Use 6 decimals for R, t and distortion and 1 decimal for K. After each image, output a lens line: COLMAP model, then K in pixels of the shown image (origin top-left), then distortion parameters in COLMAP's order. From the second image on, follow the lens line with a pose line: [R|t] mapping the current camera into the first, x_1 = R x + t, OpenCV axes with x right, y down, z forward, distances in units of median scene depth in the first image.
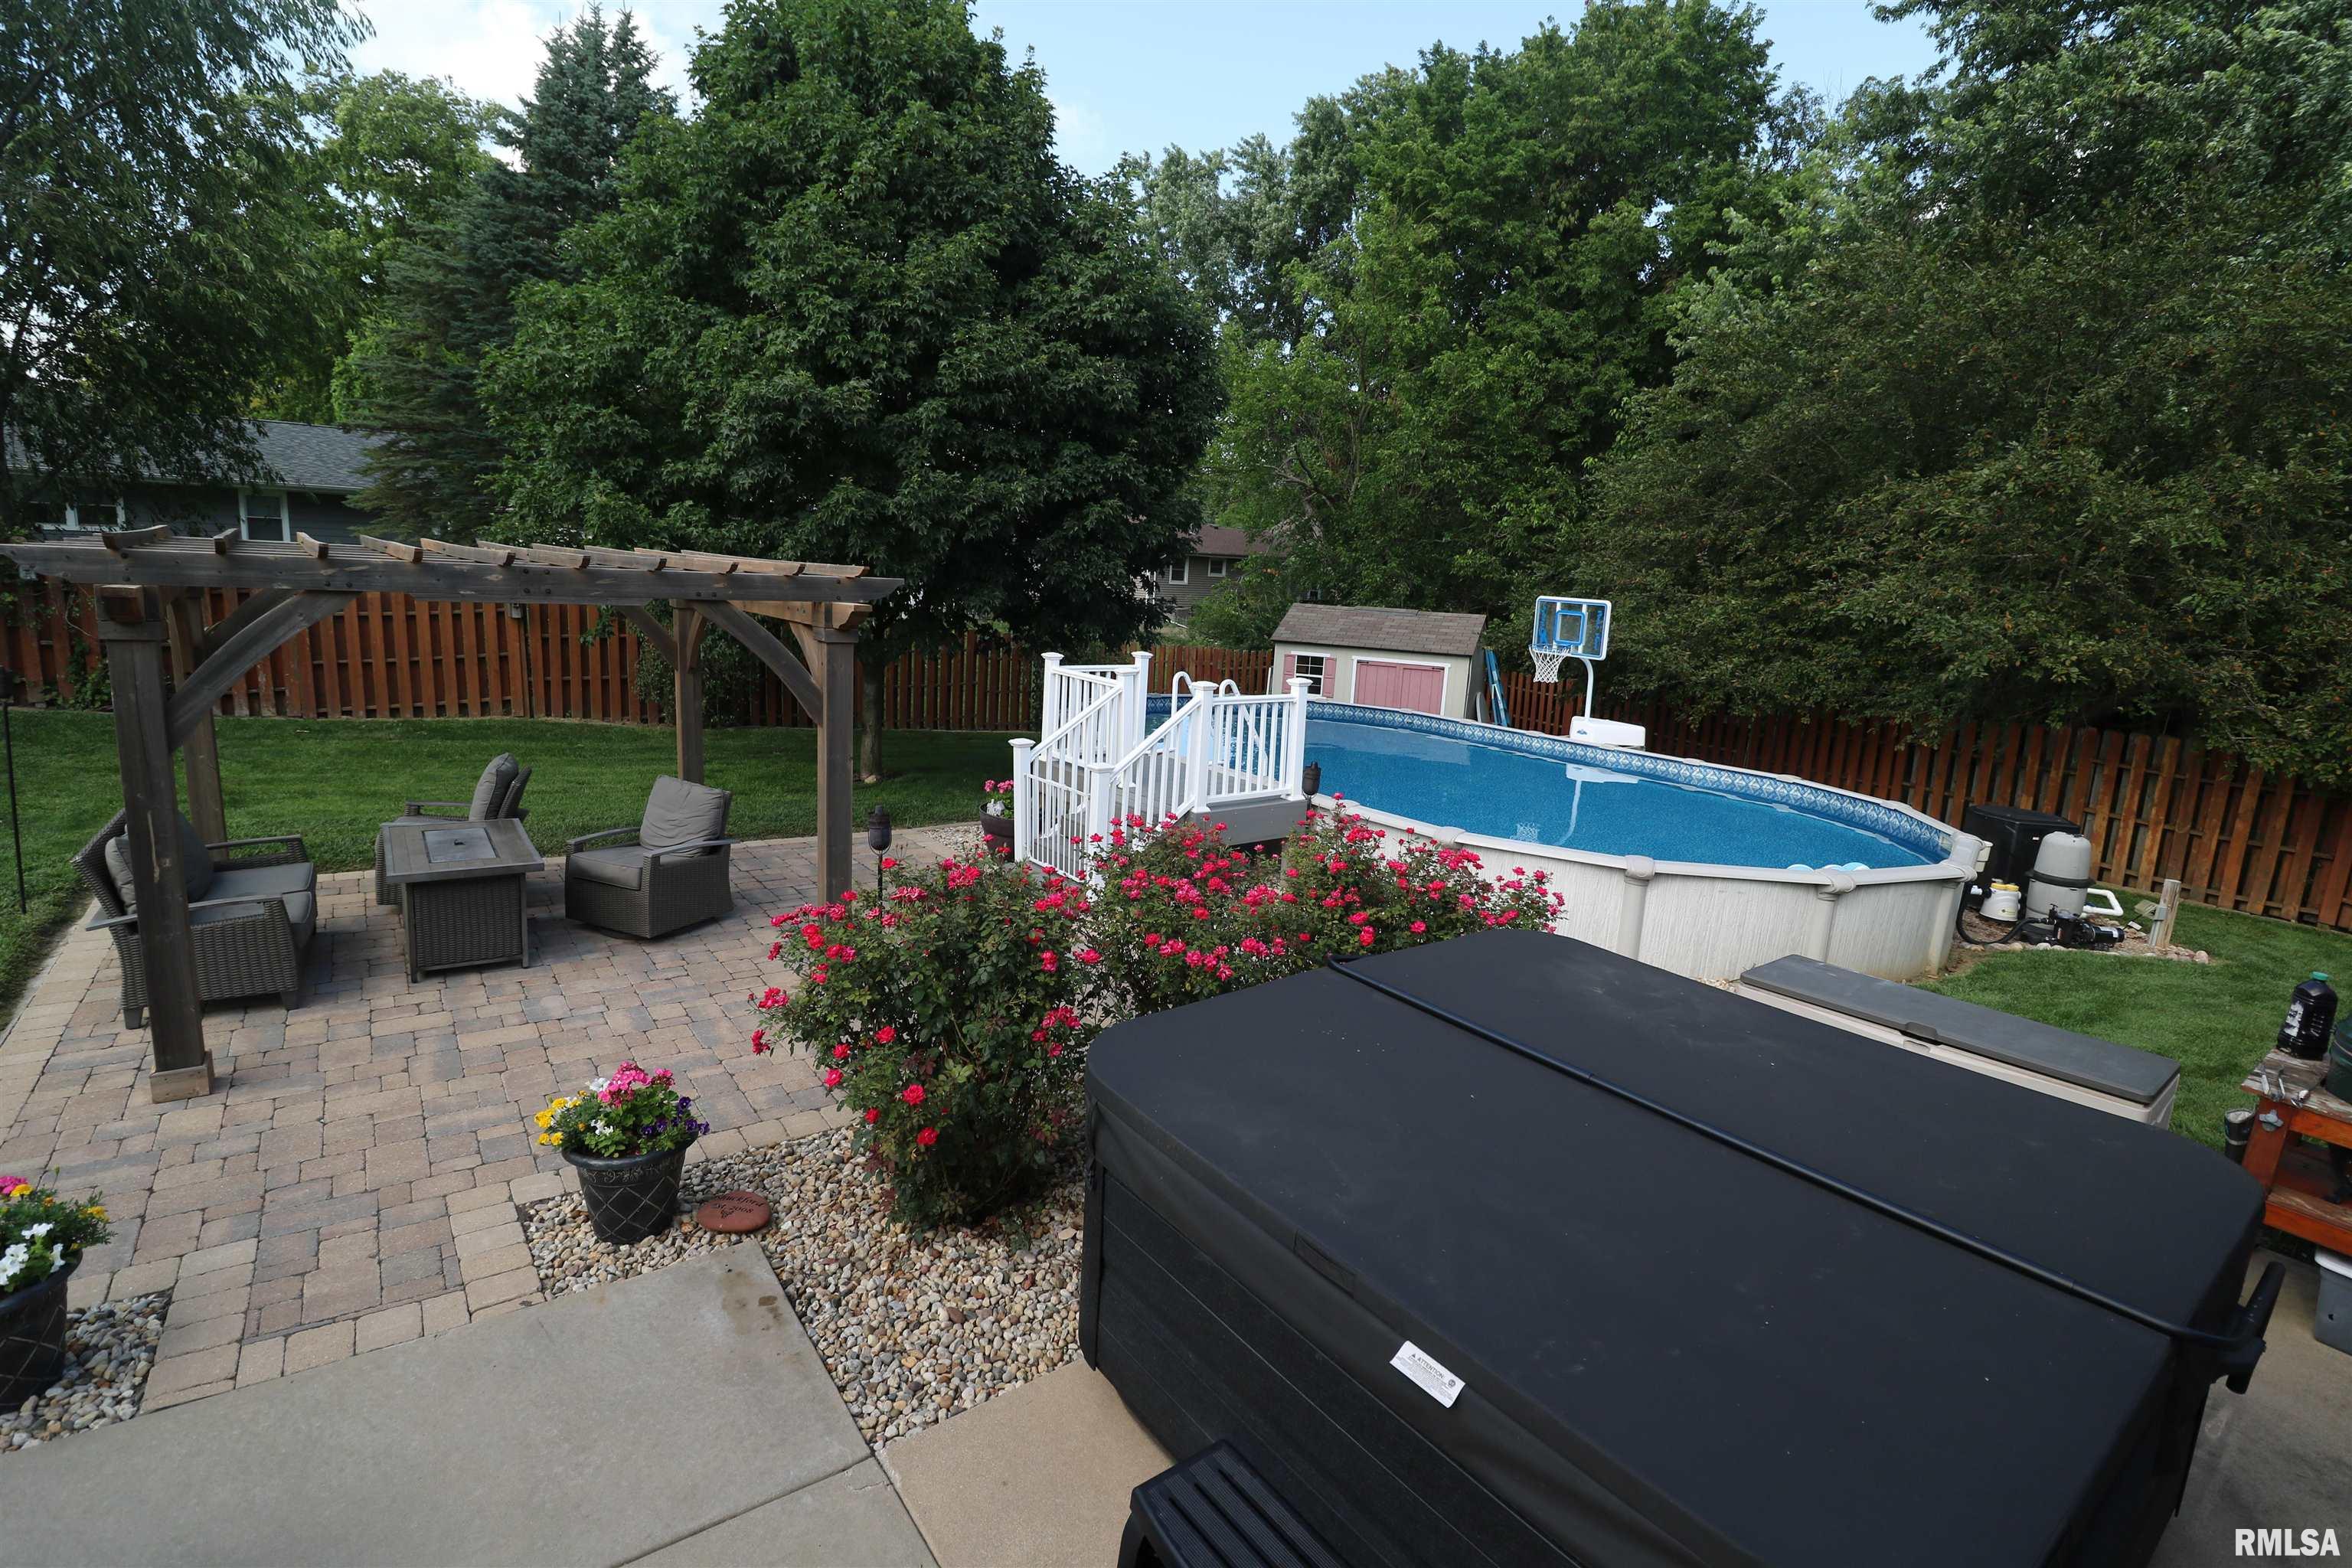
lens RADIAL K [[1079.0, 0, 1172.4], [0, 1079.0, 784.2], [0, 0, 1]] dist [-0.018534, -0.004530]
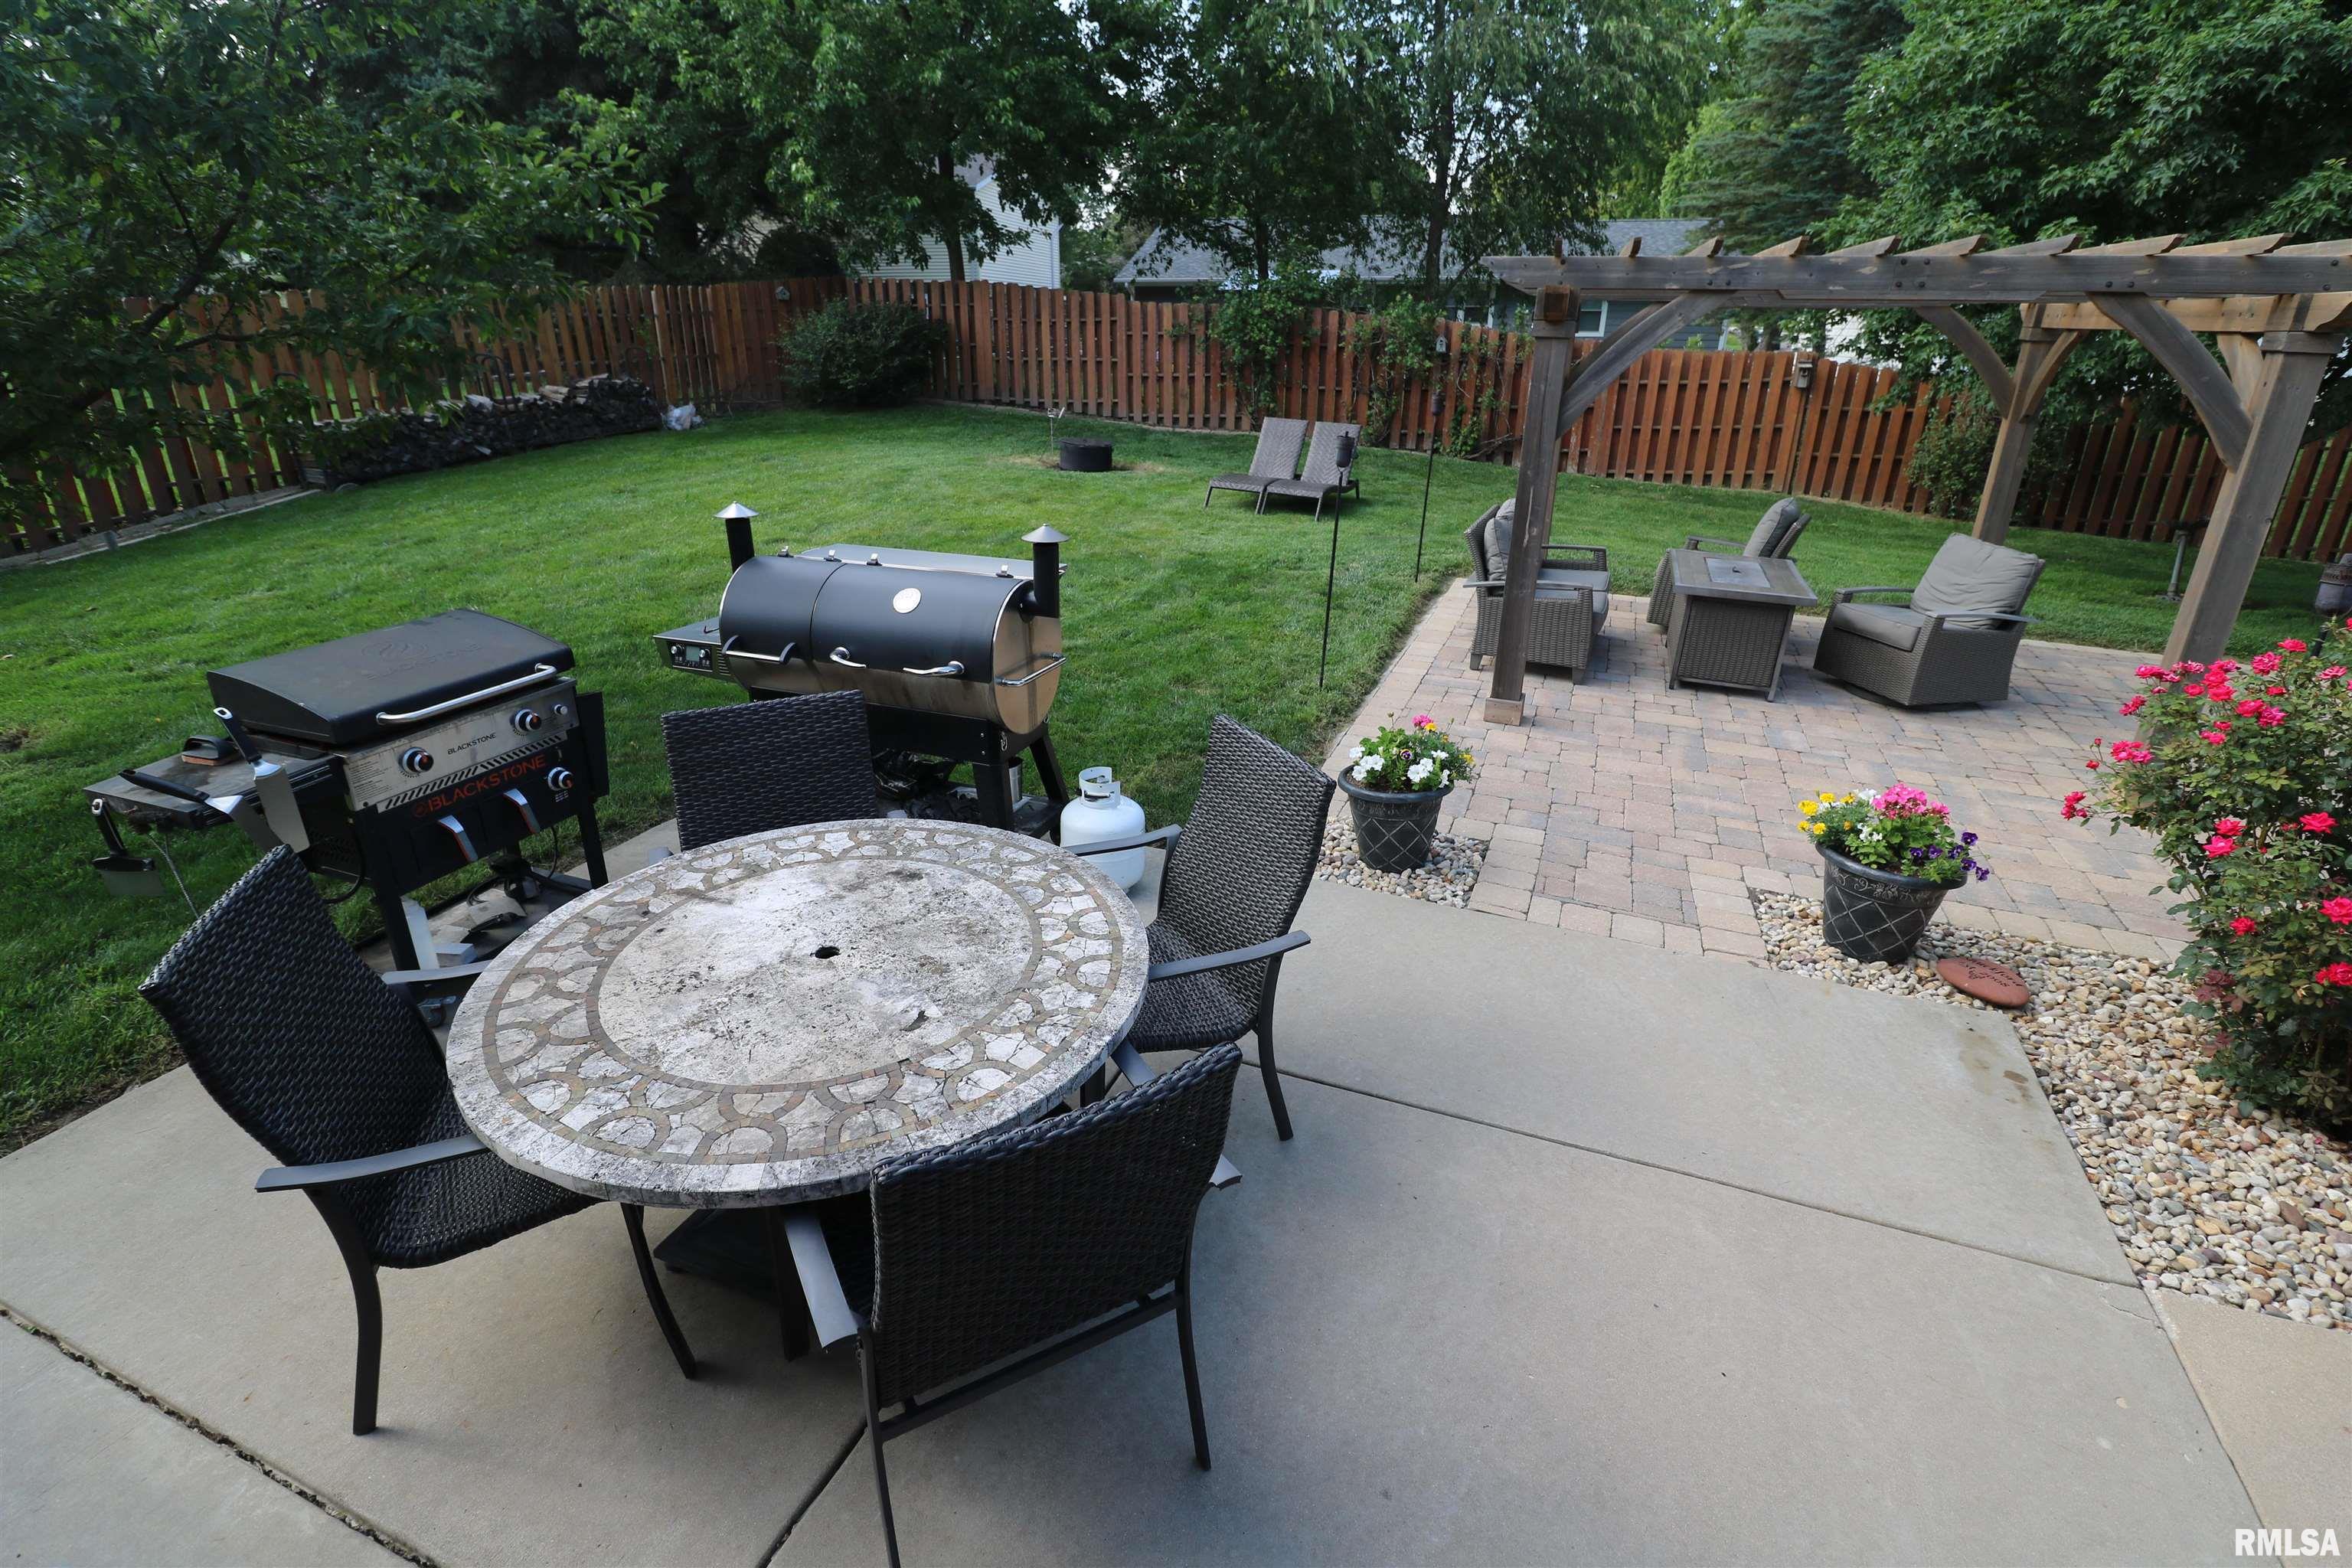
lens RADIAL K [[1079.0, 0, 1158.6], [0, 1079.0, 767.5], [0, 0, 1]] dist [-0.018534, -0.004530]
pose [[0.512044, 0.262466, -0.817877, -0.070056], [-0.135785, 0.964933, 0.224648, 0.103733], [0.848159, -0.003974, 0.529727, -0.032392]]
